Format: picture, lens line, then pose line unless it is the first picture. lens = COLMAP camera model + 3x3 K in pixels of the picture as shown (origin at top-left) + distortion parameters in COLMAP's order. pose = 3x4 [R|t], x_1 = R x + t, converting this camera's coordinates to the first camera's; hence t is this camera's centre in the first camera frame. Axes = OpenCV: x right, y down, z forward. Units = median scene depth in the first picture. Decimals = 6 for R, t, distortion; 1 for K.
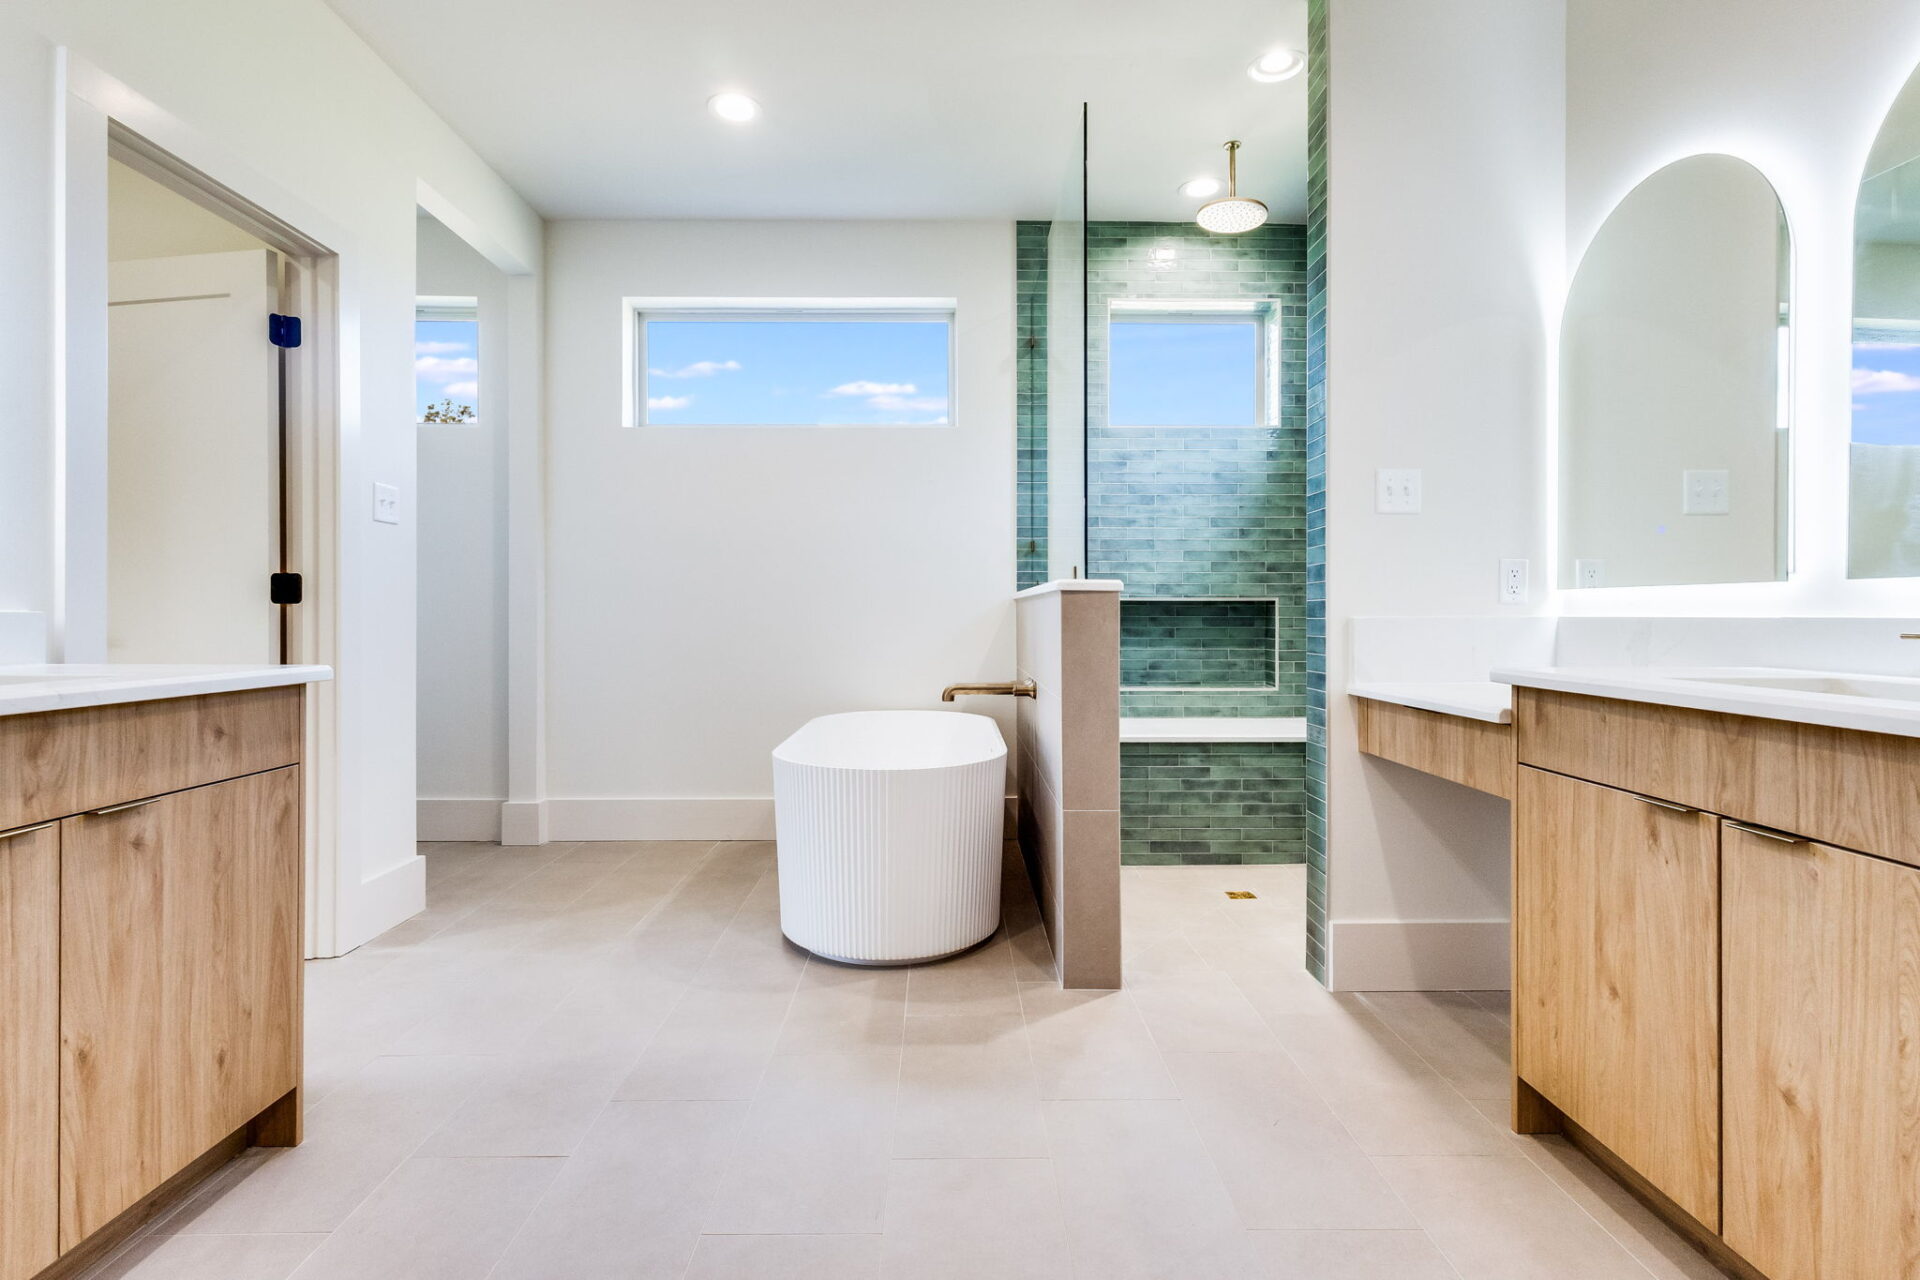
lens RADIAL K [[886.4, 0, 962.8], [0, 886.4, 605.8], [0, 0, 1]] dist [0.003205, 0.000848]
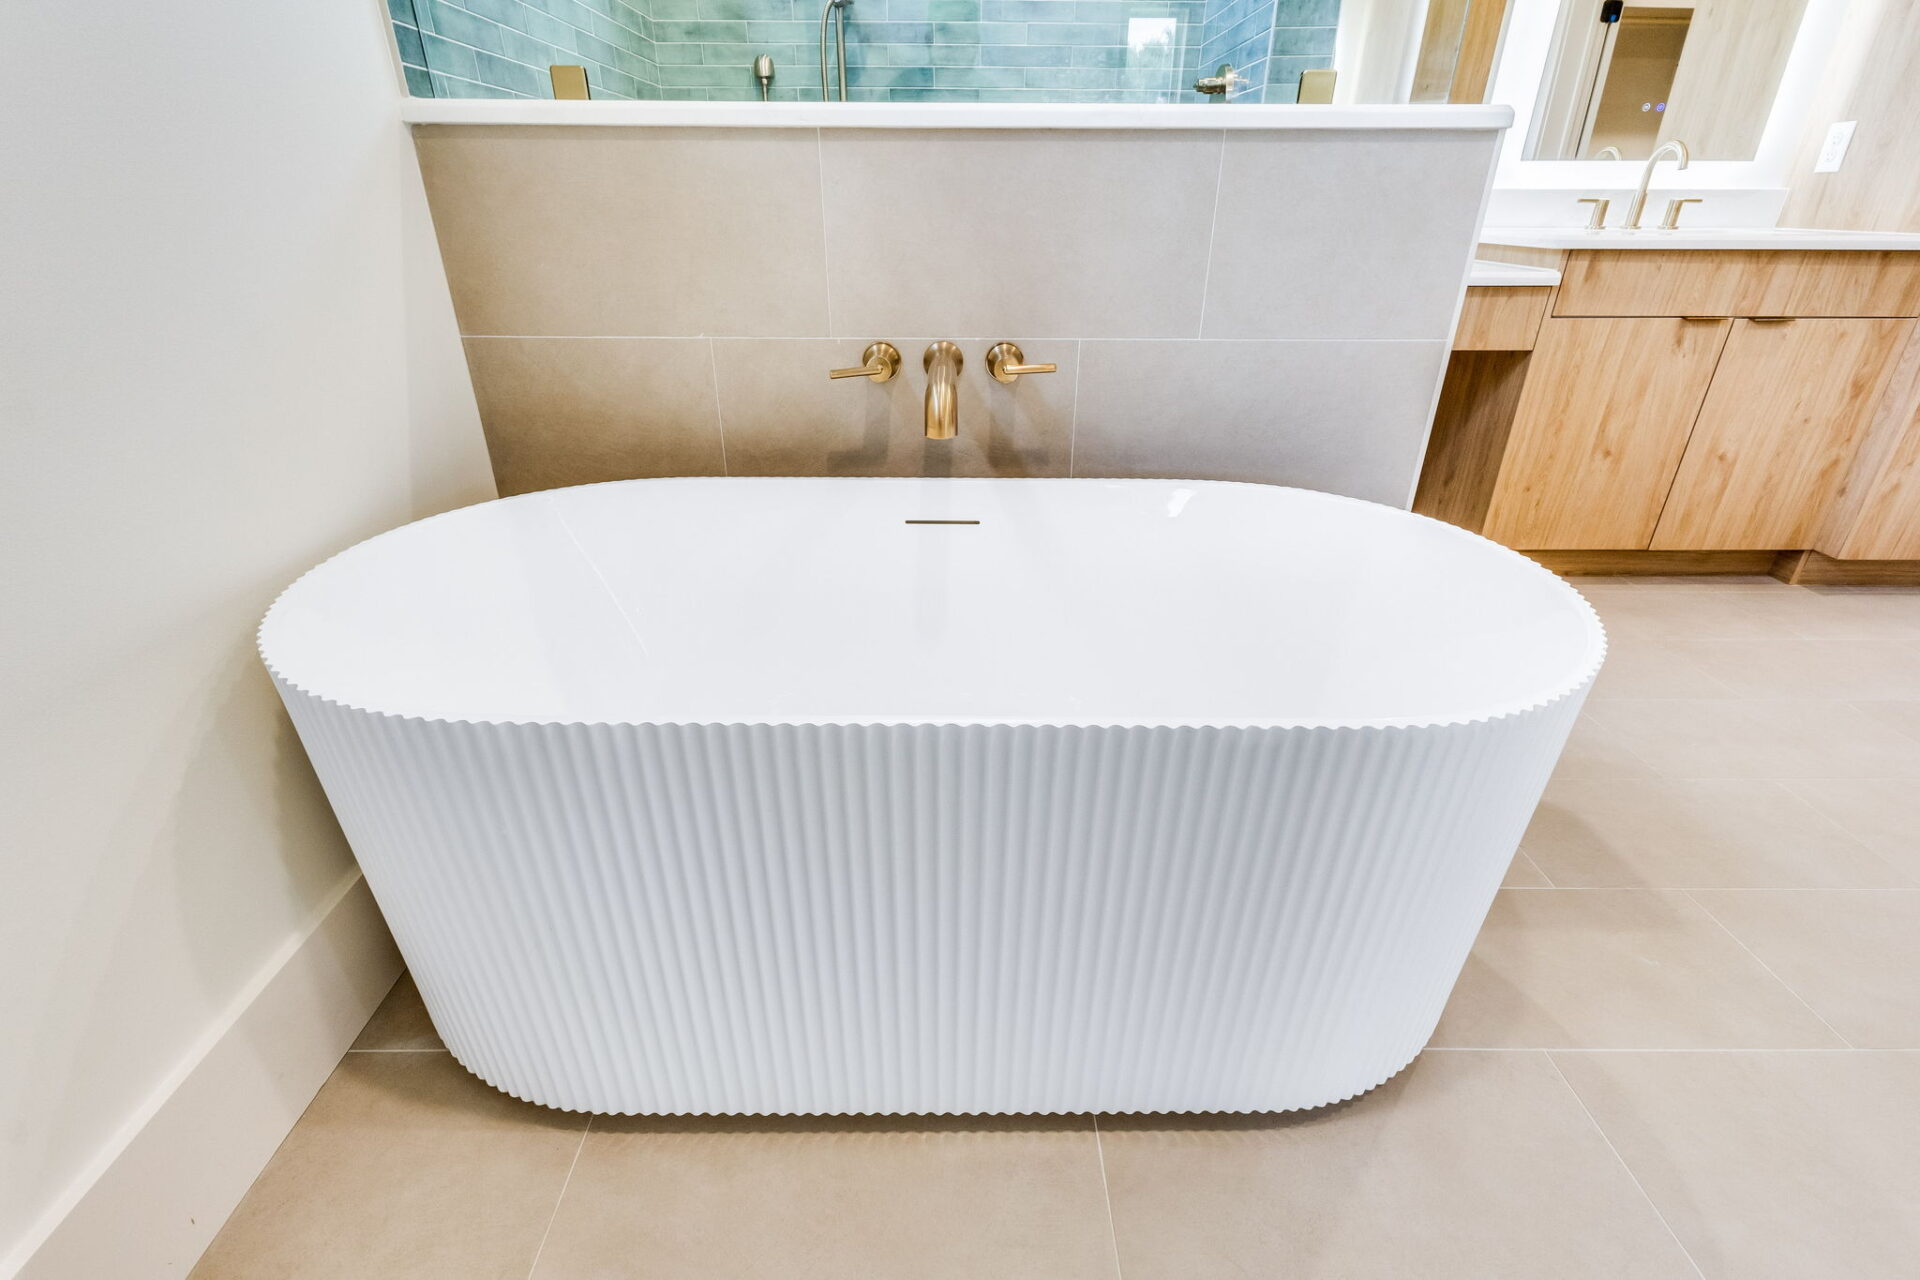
lens RADIAL K [[886.4, 0, 958.1], [0, 886.4, 649.9], [0, 0, 1]] dist [0.003205, 0.000848]
pose [[0.020169, -0.456626, 0.889430, -0.314884], [-0.011025, 0.889456, 0.456889, 0.013268], [-0.999736, -0.019021, 0.012905, 0.784231]]
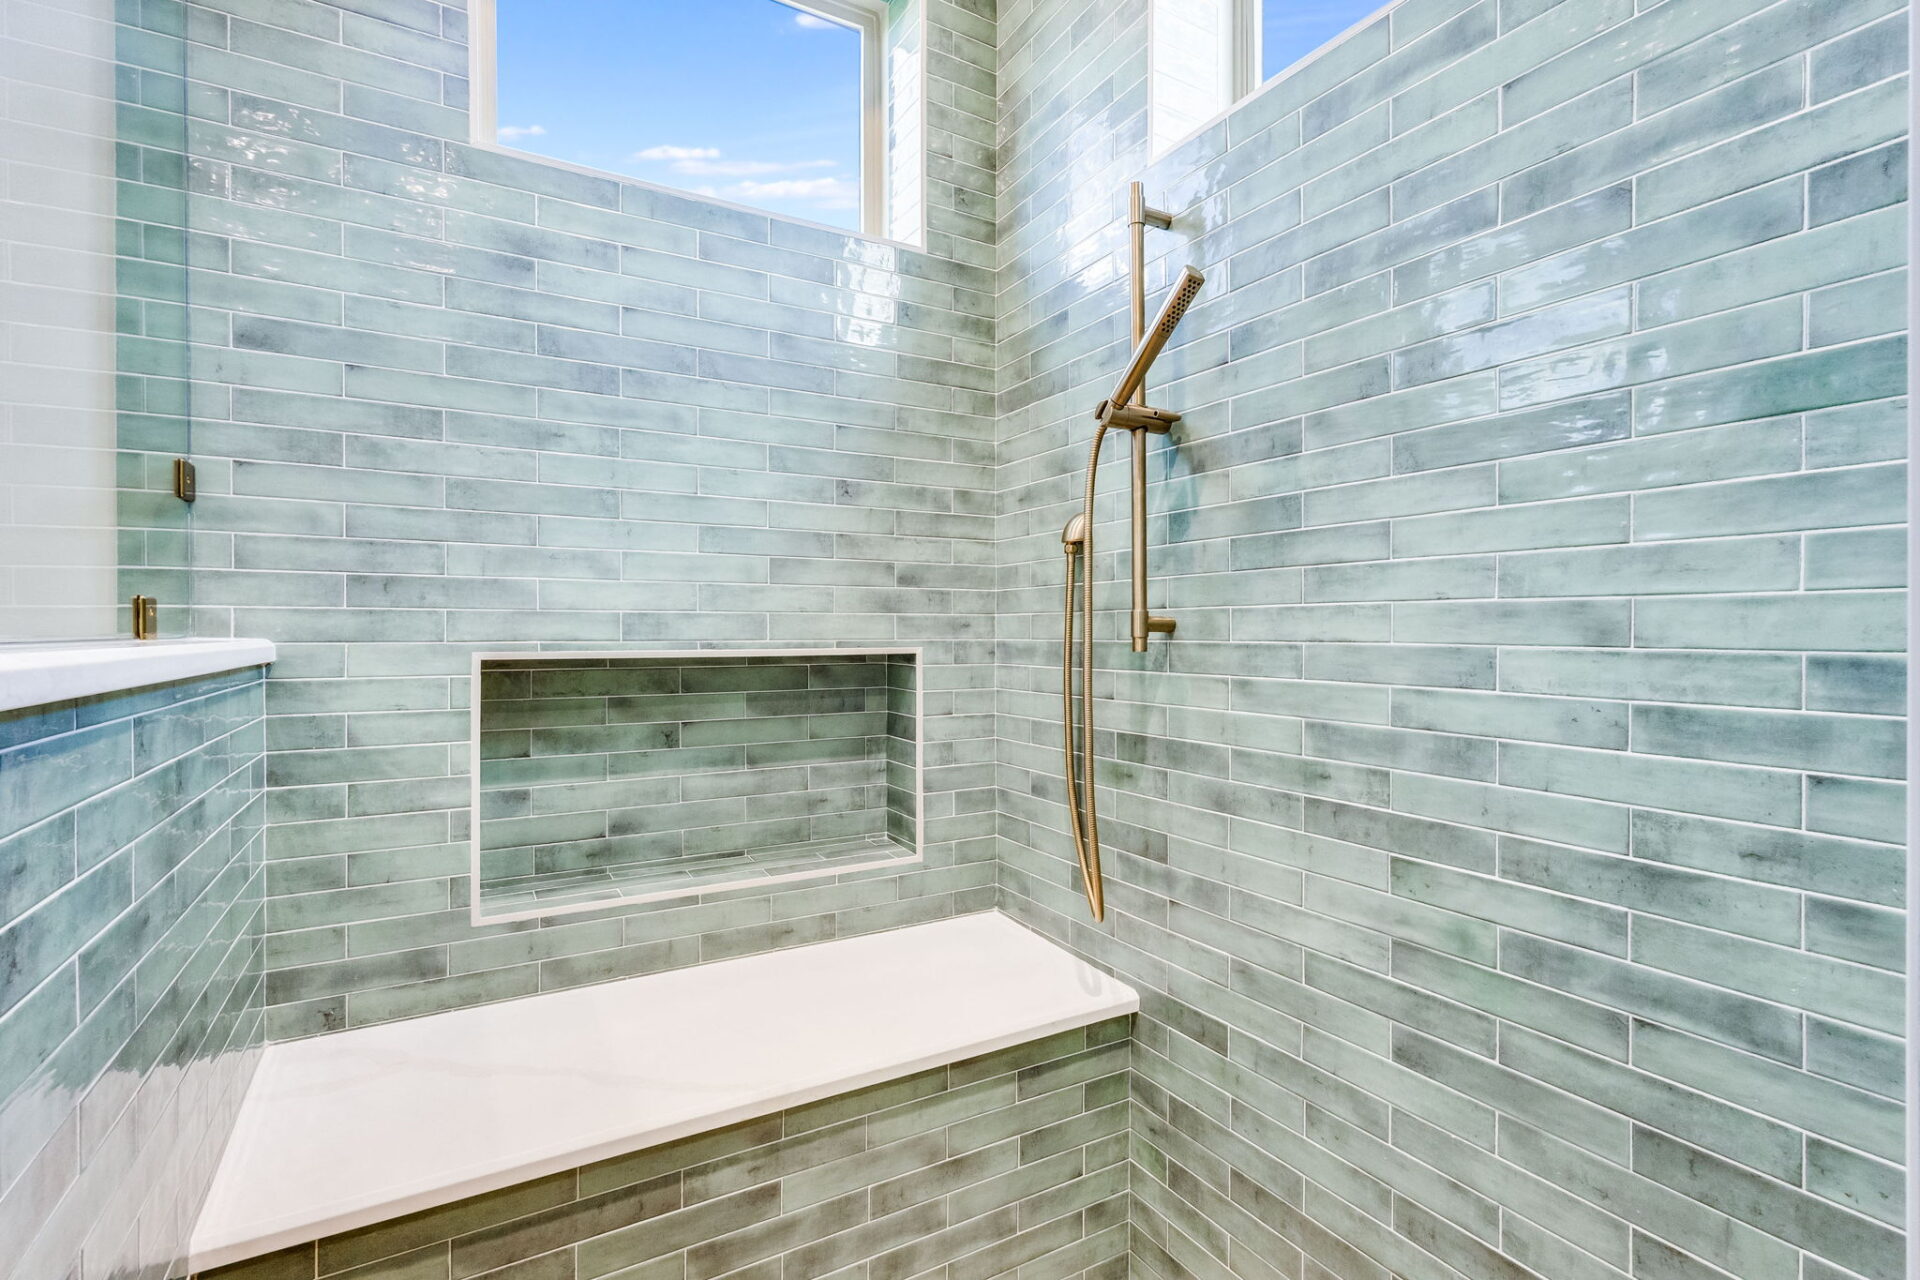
lens RADIAL K [[886.4, 0, 953.4], [0, 886.4, 635.4], [0, 0, 1]] dist [0.003205, 0.000848]
pose [[0.874318, -0.006006, 0.485317, 0.160155], [-0.000134, 0.999920, 0.012617, -0.019928], [-0.485354, -0.011096, 0.874247, 0.617754]]
